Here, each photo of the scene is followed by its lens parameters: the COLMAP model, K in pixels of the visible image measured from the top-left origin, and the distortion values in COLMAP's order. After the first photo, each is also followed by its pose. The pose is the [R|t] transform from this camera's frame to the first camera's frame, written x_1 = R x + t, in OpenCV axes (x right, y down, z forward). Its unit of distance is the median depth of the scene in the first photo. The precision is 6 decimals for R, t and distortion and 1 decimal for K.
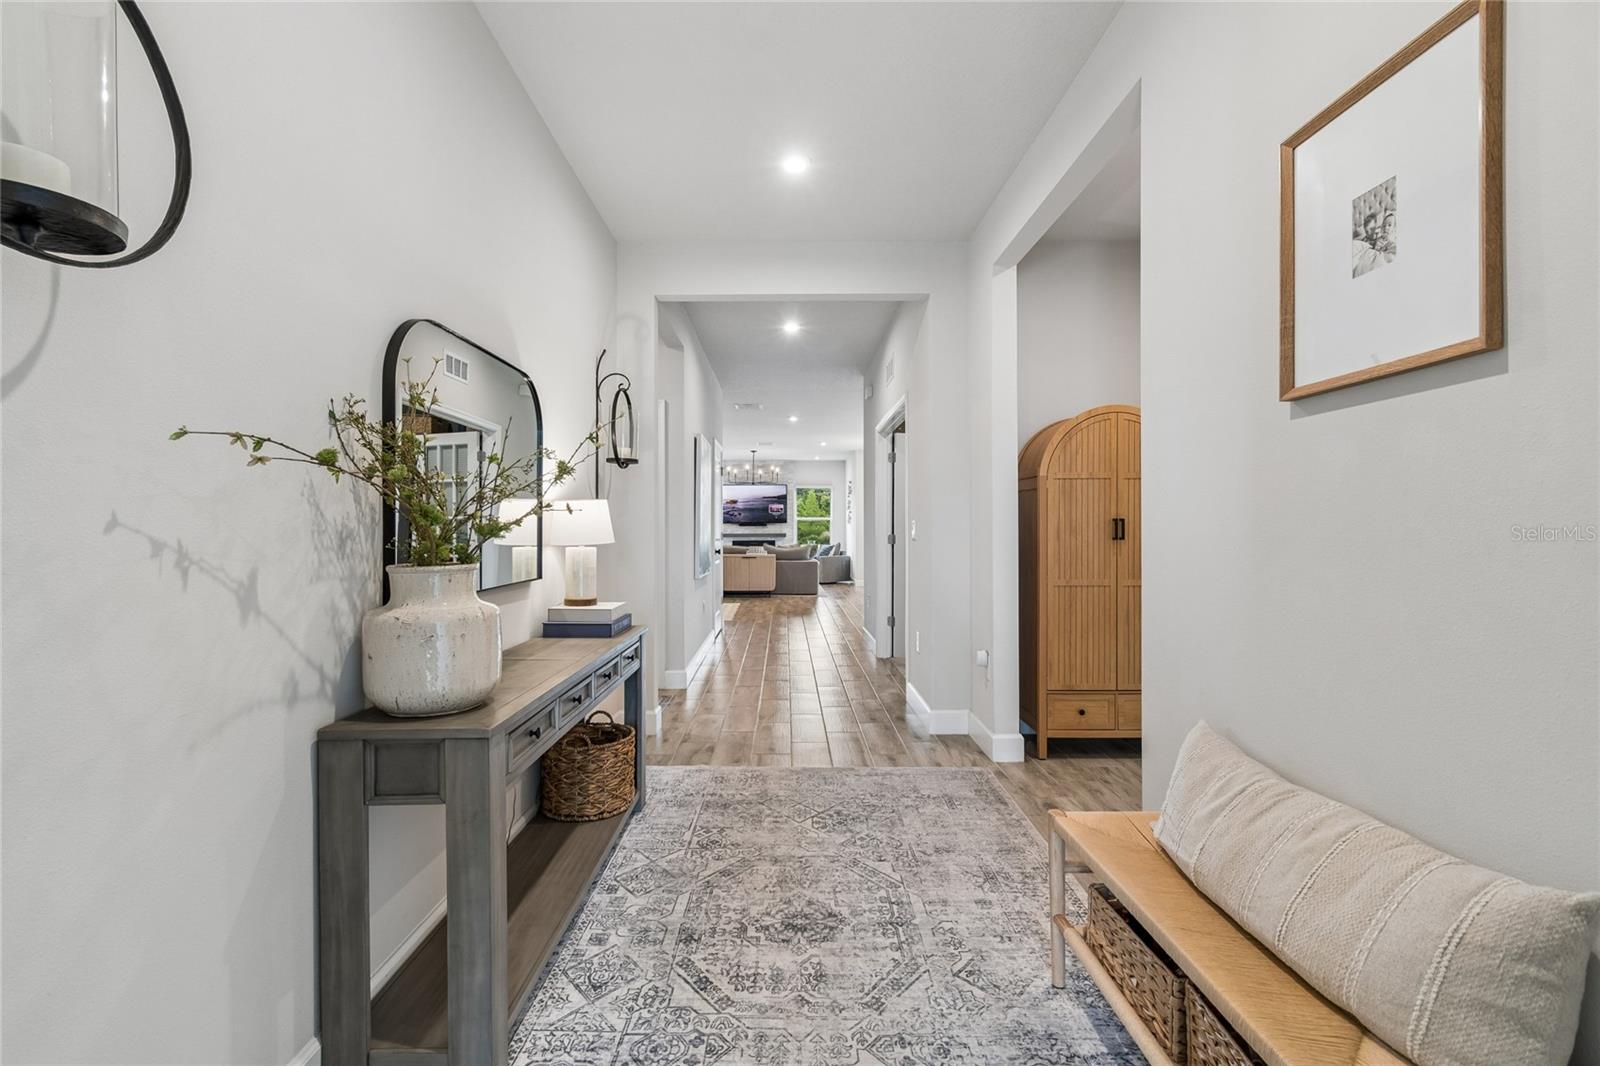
lens RADIAL K [[695.7, 0, 797.6], [0, 695.7, 524.6], [0, 0, 1]] dist [0.001242, -0.000028]
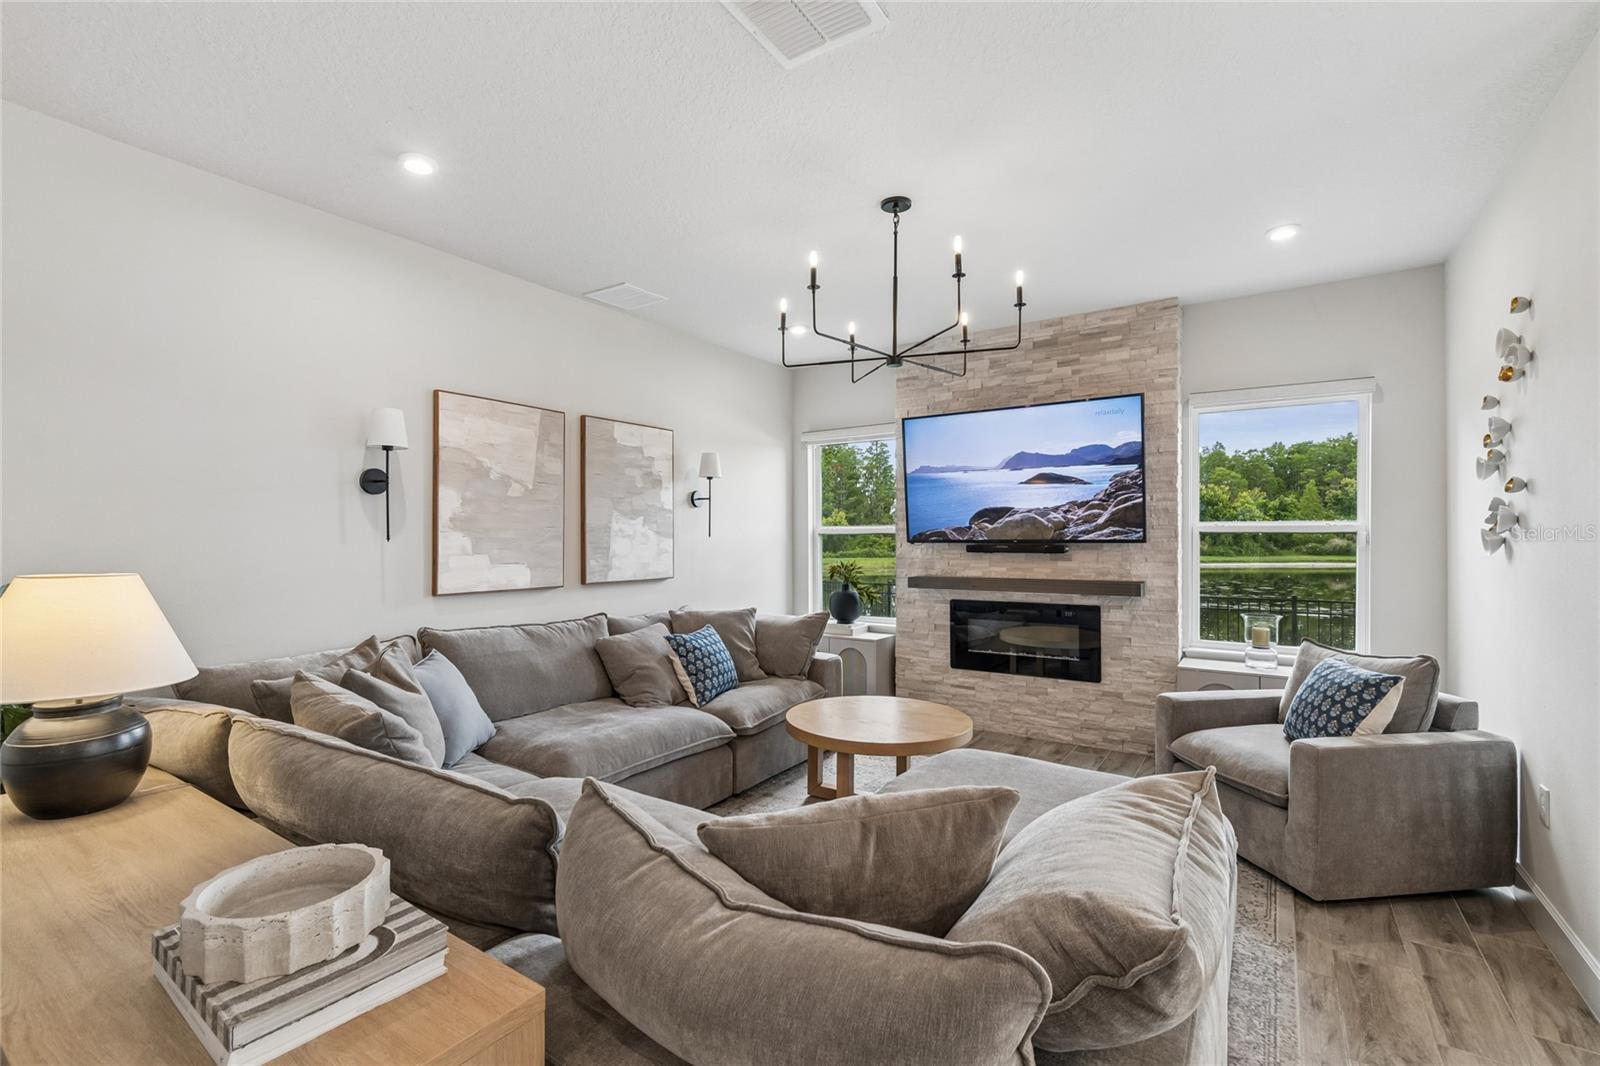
lens RADIAL K [[701.1, 0, 797.6], [0, 701.1, 535.1], [0, 0, 1]] dist [0.002715, 0.000195]
pose [[0.814605, 0.000017, -0.580016, 0.030427], [-0.002405, 0.999992, -0.003348, -0.004601], [0.580011, 0.004122, 0.814598, 0.716733]]
